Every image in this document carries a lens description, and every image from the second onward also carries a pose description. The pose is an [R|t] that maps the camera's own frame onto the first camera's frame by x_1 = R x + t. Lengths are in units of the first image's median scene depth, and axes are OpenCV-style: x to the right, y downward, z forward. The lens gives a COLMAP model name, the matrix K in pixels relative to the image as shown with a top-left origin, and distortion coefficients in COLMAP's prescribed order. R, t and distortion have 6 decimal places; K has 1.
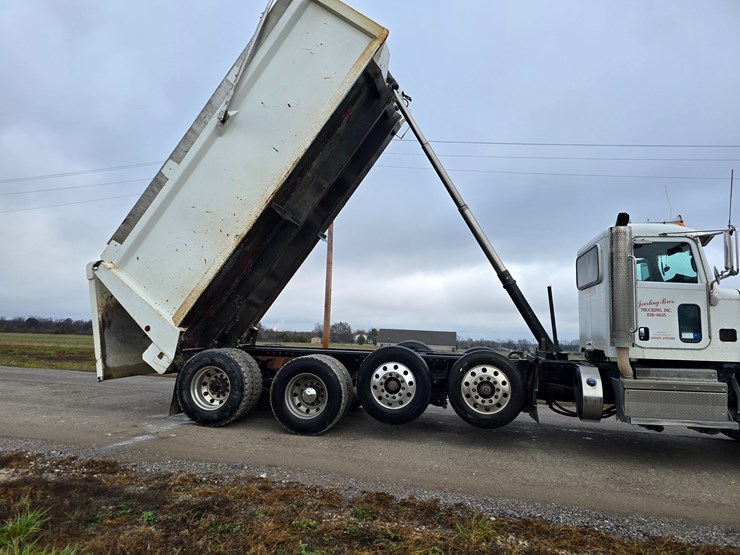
lens RADIAL K [[480.6, 0, 375.0], [0, 480.6, 271.3], [0, 0, 1]] dist [0.082538, -0.071442]
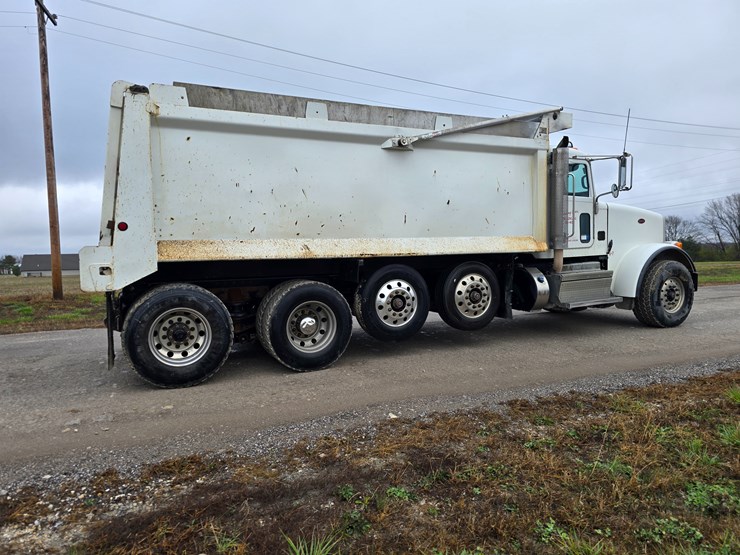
lens RADIAL K [[482.3, 0, 366.3], [0, 482.3, 271.8], [0, 0, 1]] dist [0.079448, -0.055485]
pose [[0.804336, -0.080776, 0.588659, -0.579599], [-0.020025, 0.986468, 0.162726, 0.019718], [-0.593838, -0.142675, 0.791834, 0.287382]]
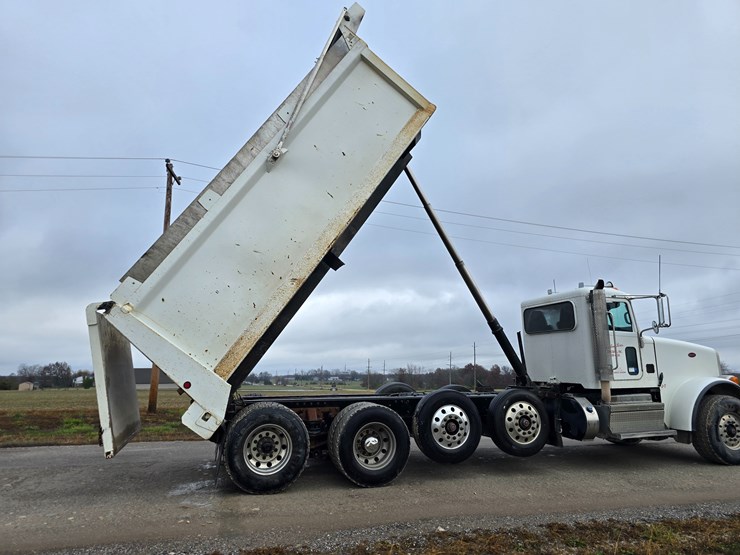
lens RADIAL K [[484.8, 0, 371.1], [0, 484.8, 268.6], [0, 0, 1]] dist [0.056769, -0.029819]
pose [[0.876855, 0.059557, 0.477051, -0.669301], [-0.024318, 0.996521, -0.079712, -0.025502], [-0.480139, 0.058295, 0.875253, 0.110100]]
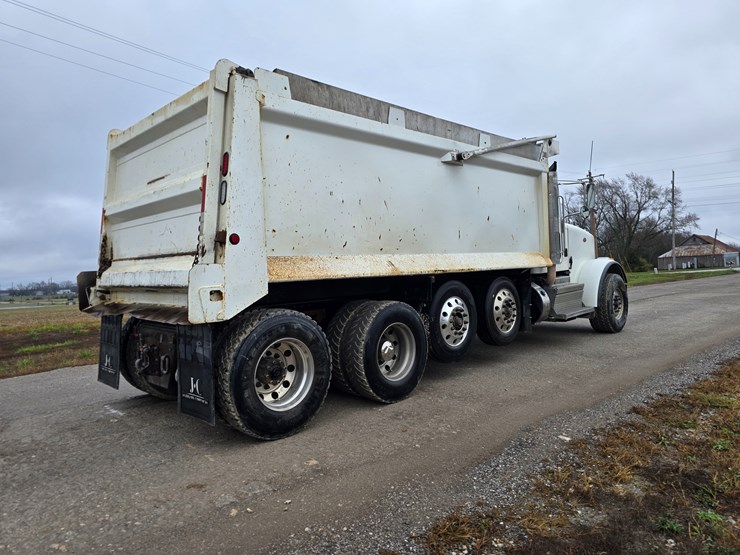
lens RADIAL K [[482.6, 0, 364.8], [0, 482.6, 267.9], [0, 0, 1]] dist [0.085082, -0.069906]
pose [[0.559976, -0.058879, 0.826414, -0.829949], [-0.038342, 0.994561, 0.096839, 0.051929], [-0.827621, -0.085914, 0.554673, 0.644816]]
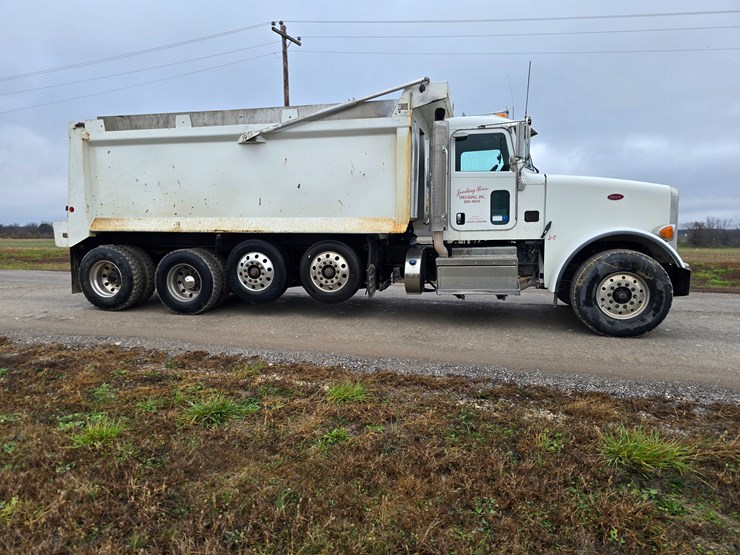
lens RADIAL K [[480.6, 0, 375.0], [0, 480.6, 271.3], [0, 0, 1]] dist [0.082538, -0.071442]
pose [[0.998950, -0.035628, -0.028809, 0.363330], [0.041002, 0.975749, 0.215019, -0.003443], [0.020449, -0.215975, 0.976185, -0.131668]]
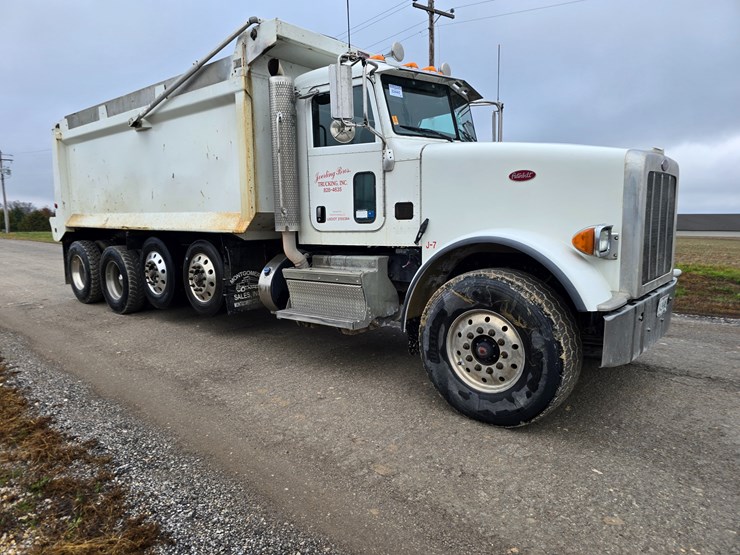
lens RADIAL K [[489.9, 0, 376.3], [0, 489.9, 280.2], [0, 0, 1]] dist [0.067988, -0.041575]
pose [[0.873957, 0.022797, -0.485468, 0.995678], [0.092501, 0.972837, 0.212206, 0.067274], [0.477119, -0.230365, 0.848110, 0.312799]]
